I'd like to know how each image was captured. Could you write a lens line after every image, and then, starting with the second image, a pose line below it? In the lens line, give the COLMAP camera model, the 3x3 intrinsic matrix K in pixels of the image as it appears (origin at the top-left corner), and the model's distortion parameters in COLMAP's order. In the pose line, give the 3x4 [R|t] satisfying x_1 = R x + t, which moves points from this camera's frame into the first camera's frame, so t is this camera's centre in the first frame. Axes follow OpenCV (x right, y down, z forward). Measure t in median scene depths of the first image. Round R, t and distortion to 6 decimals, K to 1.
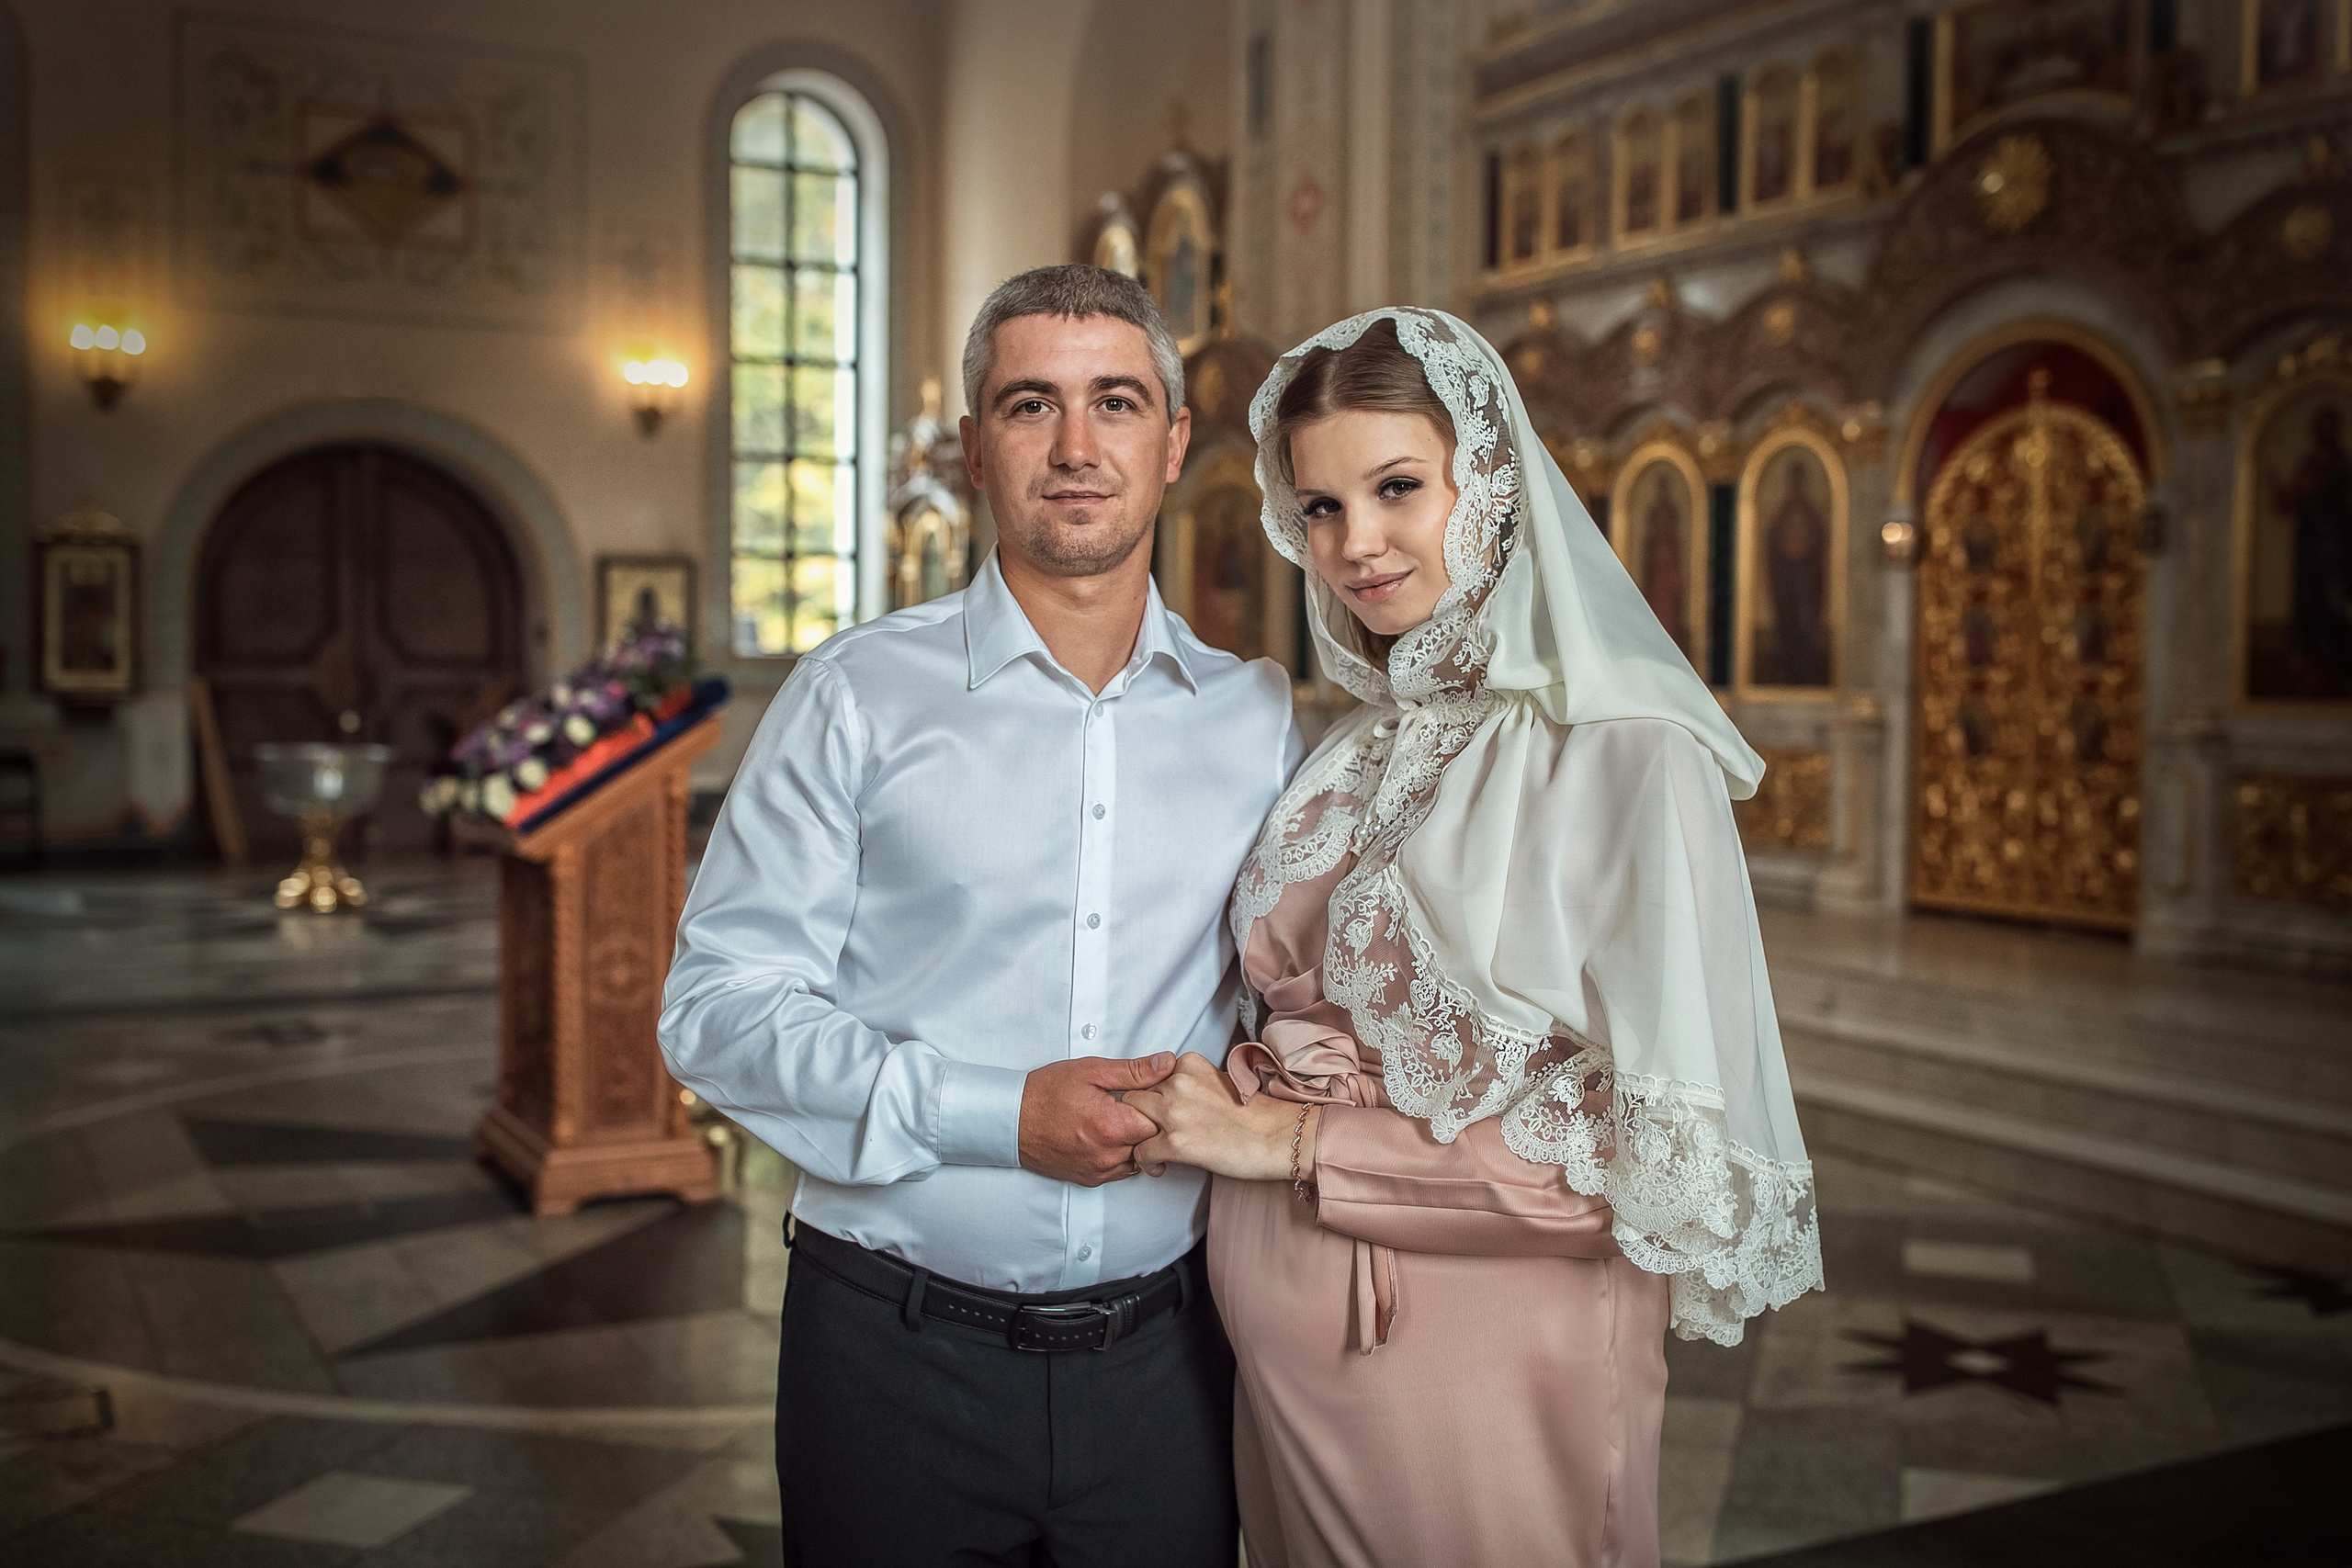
lens RADIAL K [[2358.1, 0, 1176.0], [0, 2358.1, 784.0], [0, 0, 1]] dist [0.000881, -0.013043]
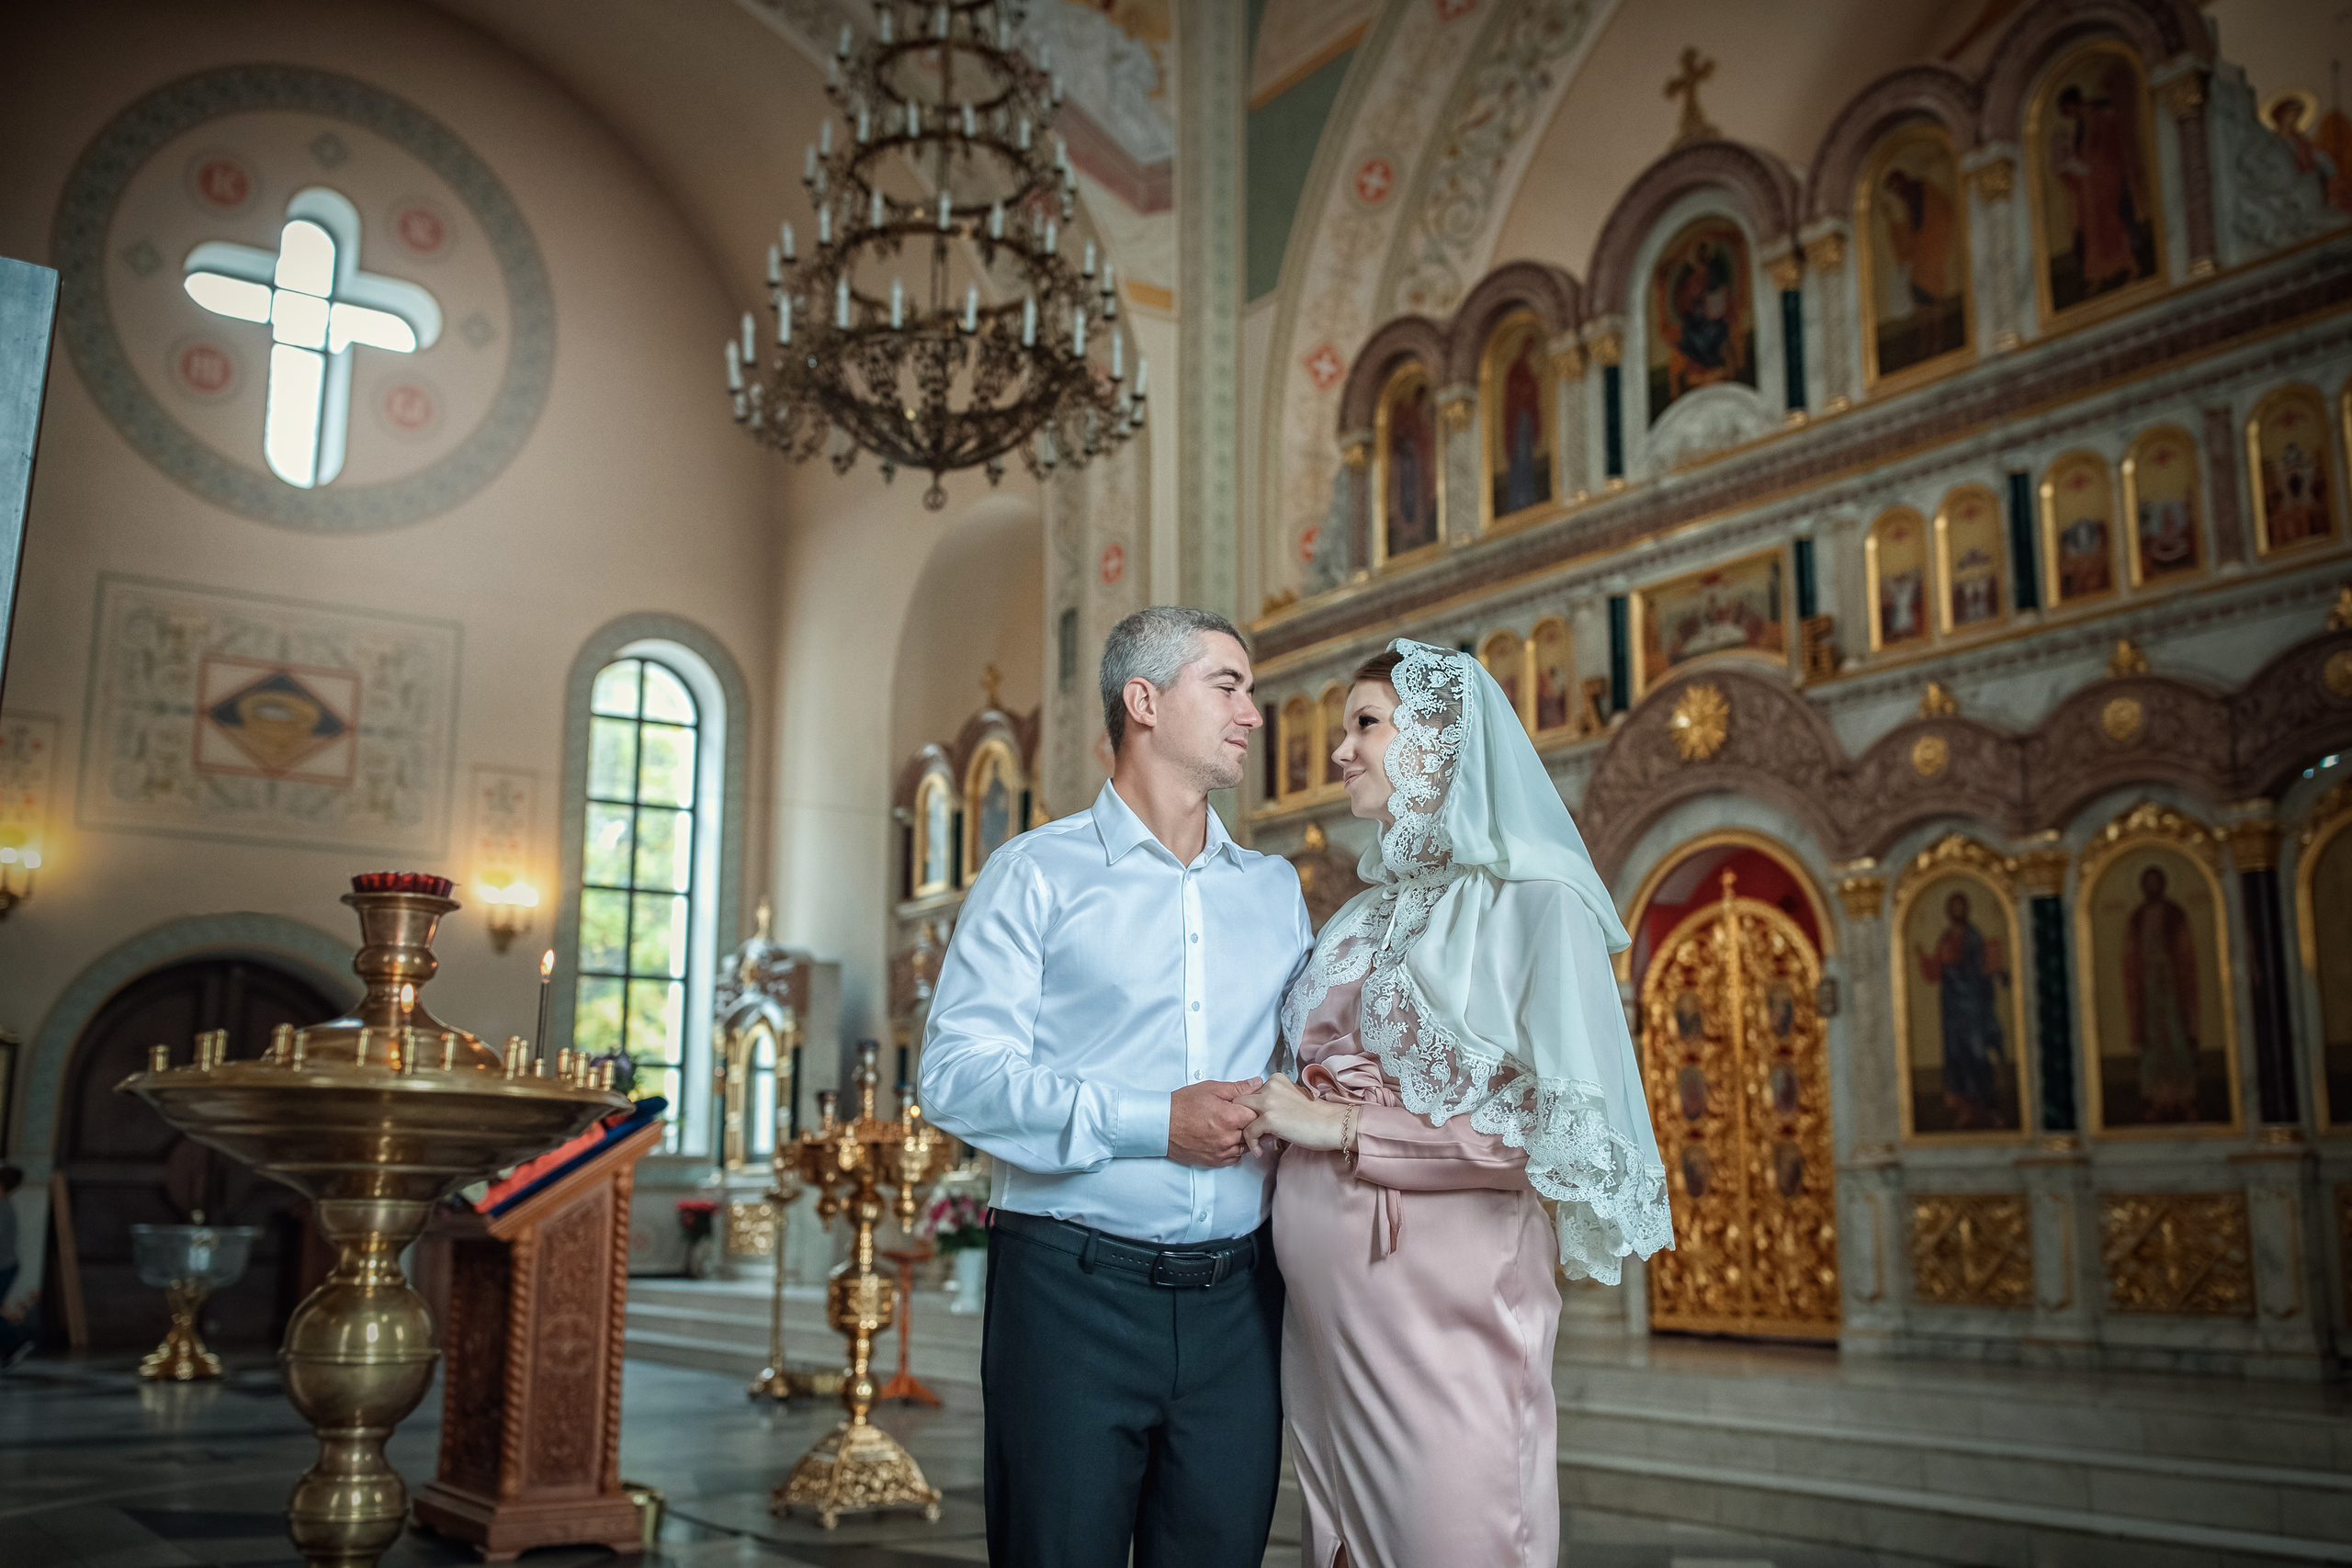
lens RADIAL K [[2206.4, 0, 1144.8], [0, 2206.4, 839.0], [0, 0, 1]] dist [0.001066, -0.007124]
pose [[0.995553, 0.012263, 0.093400, -0.044578], [0.008259, 0.976309, -0.216223, 0.055978], [-0.093839, 0.216033, 0.971866, -0.091830]]
